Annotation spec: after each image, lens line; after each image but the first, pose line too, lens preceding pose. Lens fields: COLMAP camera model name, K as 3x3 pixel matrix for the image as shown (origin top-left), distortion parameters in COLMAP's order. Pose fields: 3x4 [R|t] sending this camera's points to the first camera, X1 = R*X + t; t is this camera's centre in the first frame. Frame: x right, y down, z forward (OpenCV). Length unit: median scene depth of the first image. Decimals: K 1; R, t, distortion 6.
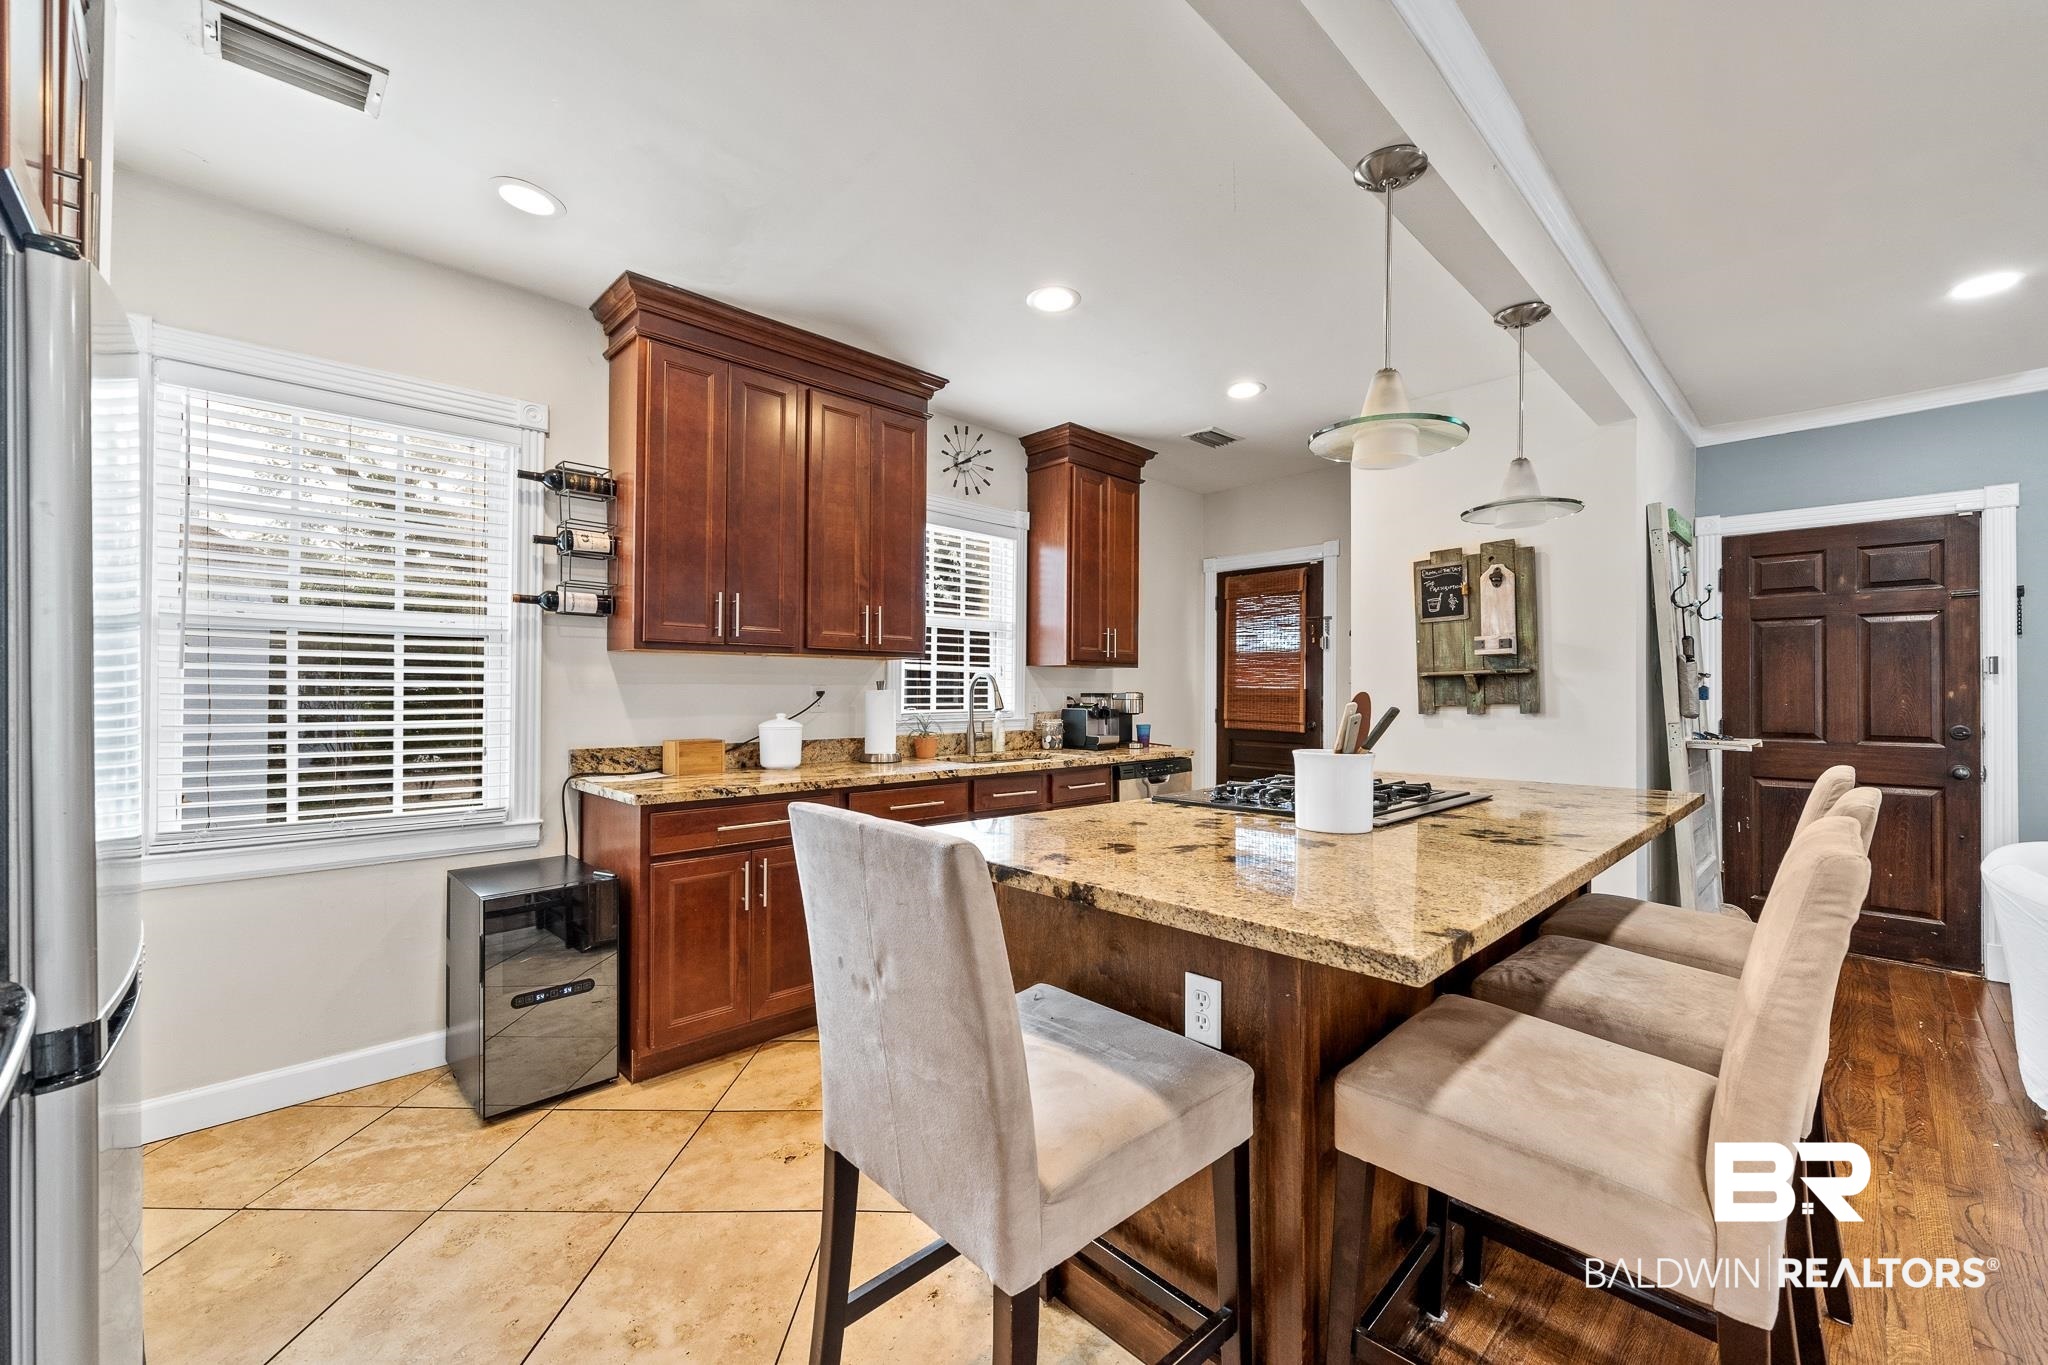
lens RADIAL K [[819.1, 0, 1015.9], [0, 819.1, 685.1], [0, 0, 1]] dist [-0.002318, 0.000523]
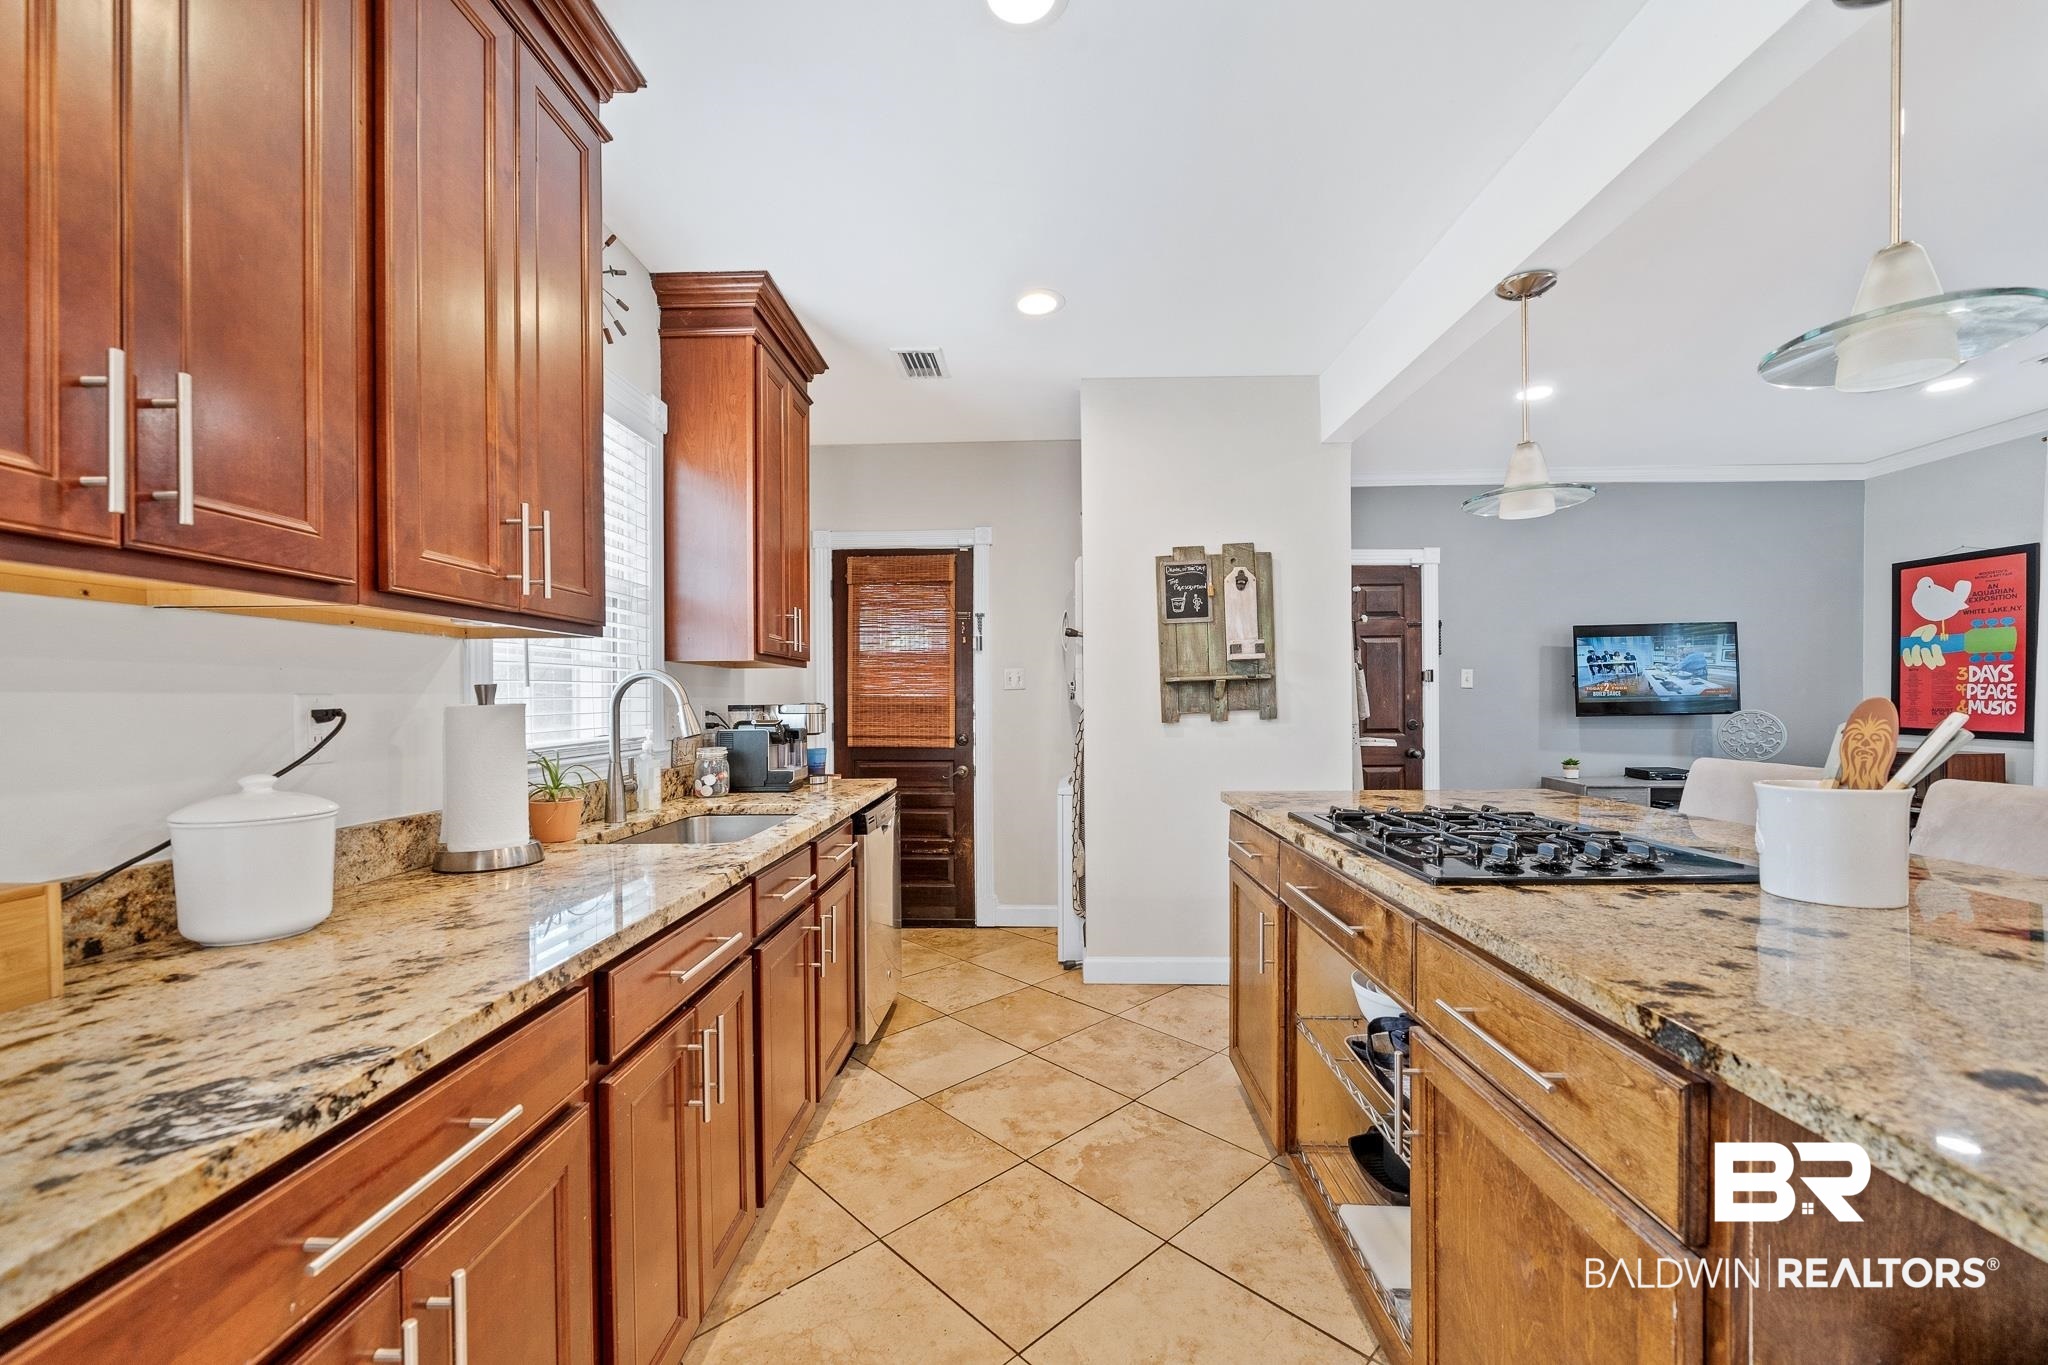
lens RADIAL K [[819.1, 0, 1031.1], [0, 819.1, 698.8], [0, 0, 1]] dist [-0.002318, 0.000523]
pose [[0.702177, -0.008619, 0.711950, -0.280789], [0.004689, 0.999961, 0.007481, 0.001245], [-0.711987, -0.001915, 0.702190, 0.487770]]
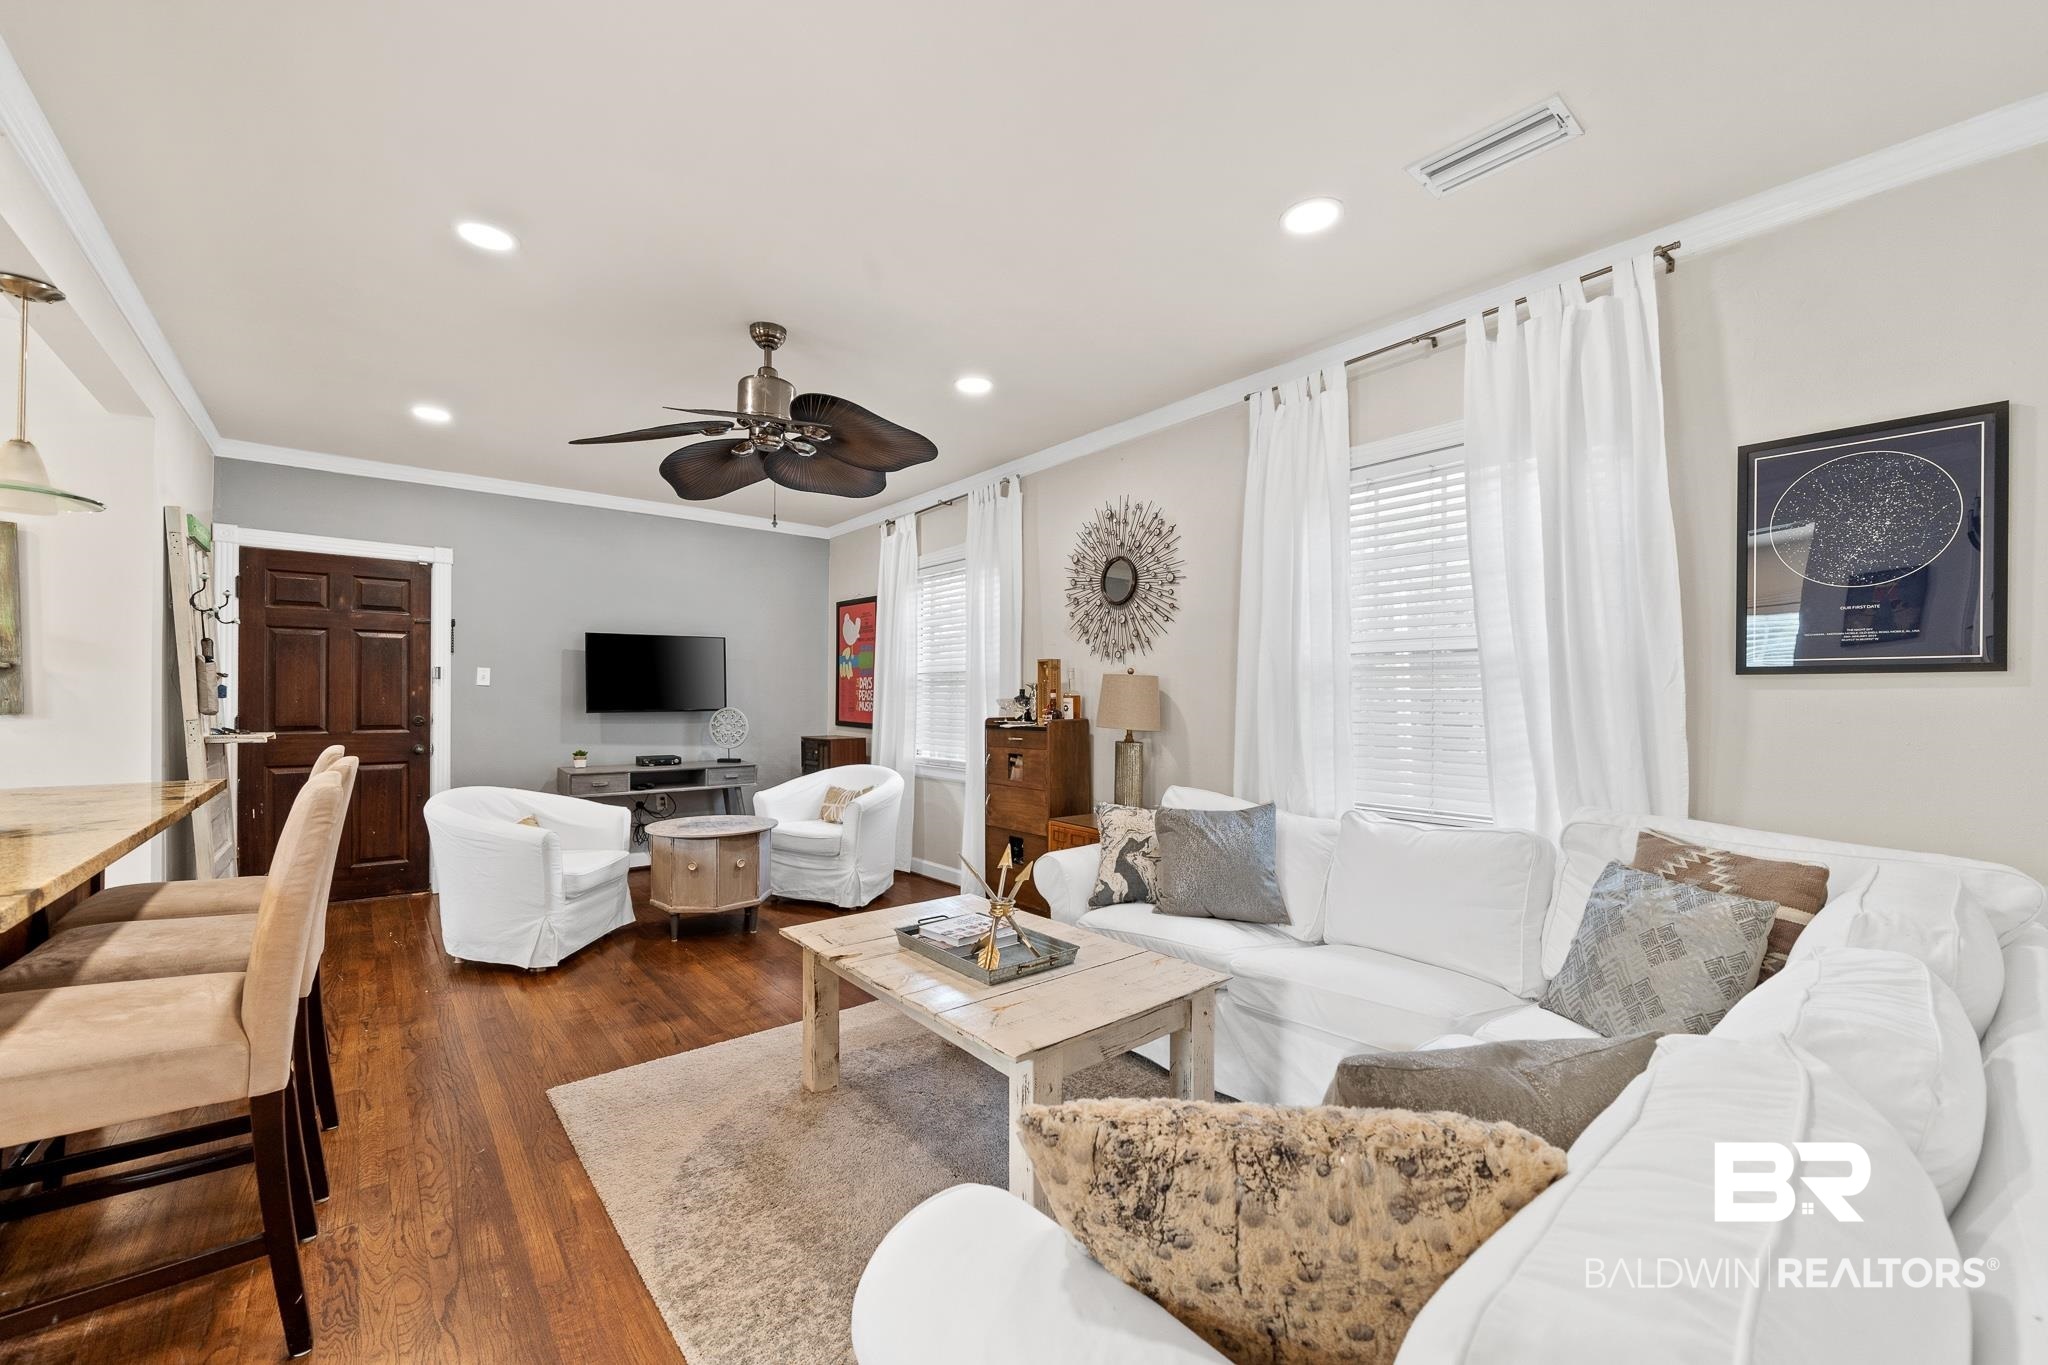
lens RADIAL K [[819.1, 0, 1031.7], [0, 819.1, 698.1], [0, 0, 1]] dist [-0.002318, 0.000523]
pose [[0.082094, -0.003481, 0.996619, -0.145179], [-0.014050, 0.999890, 0.004650, -0.001493], [-0.996526, -0.014384, 0.082036, -0.152363]]
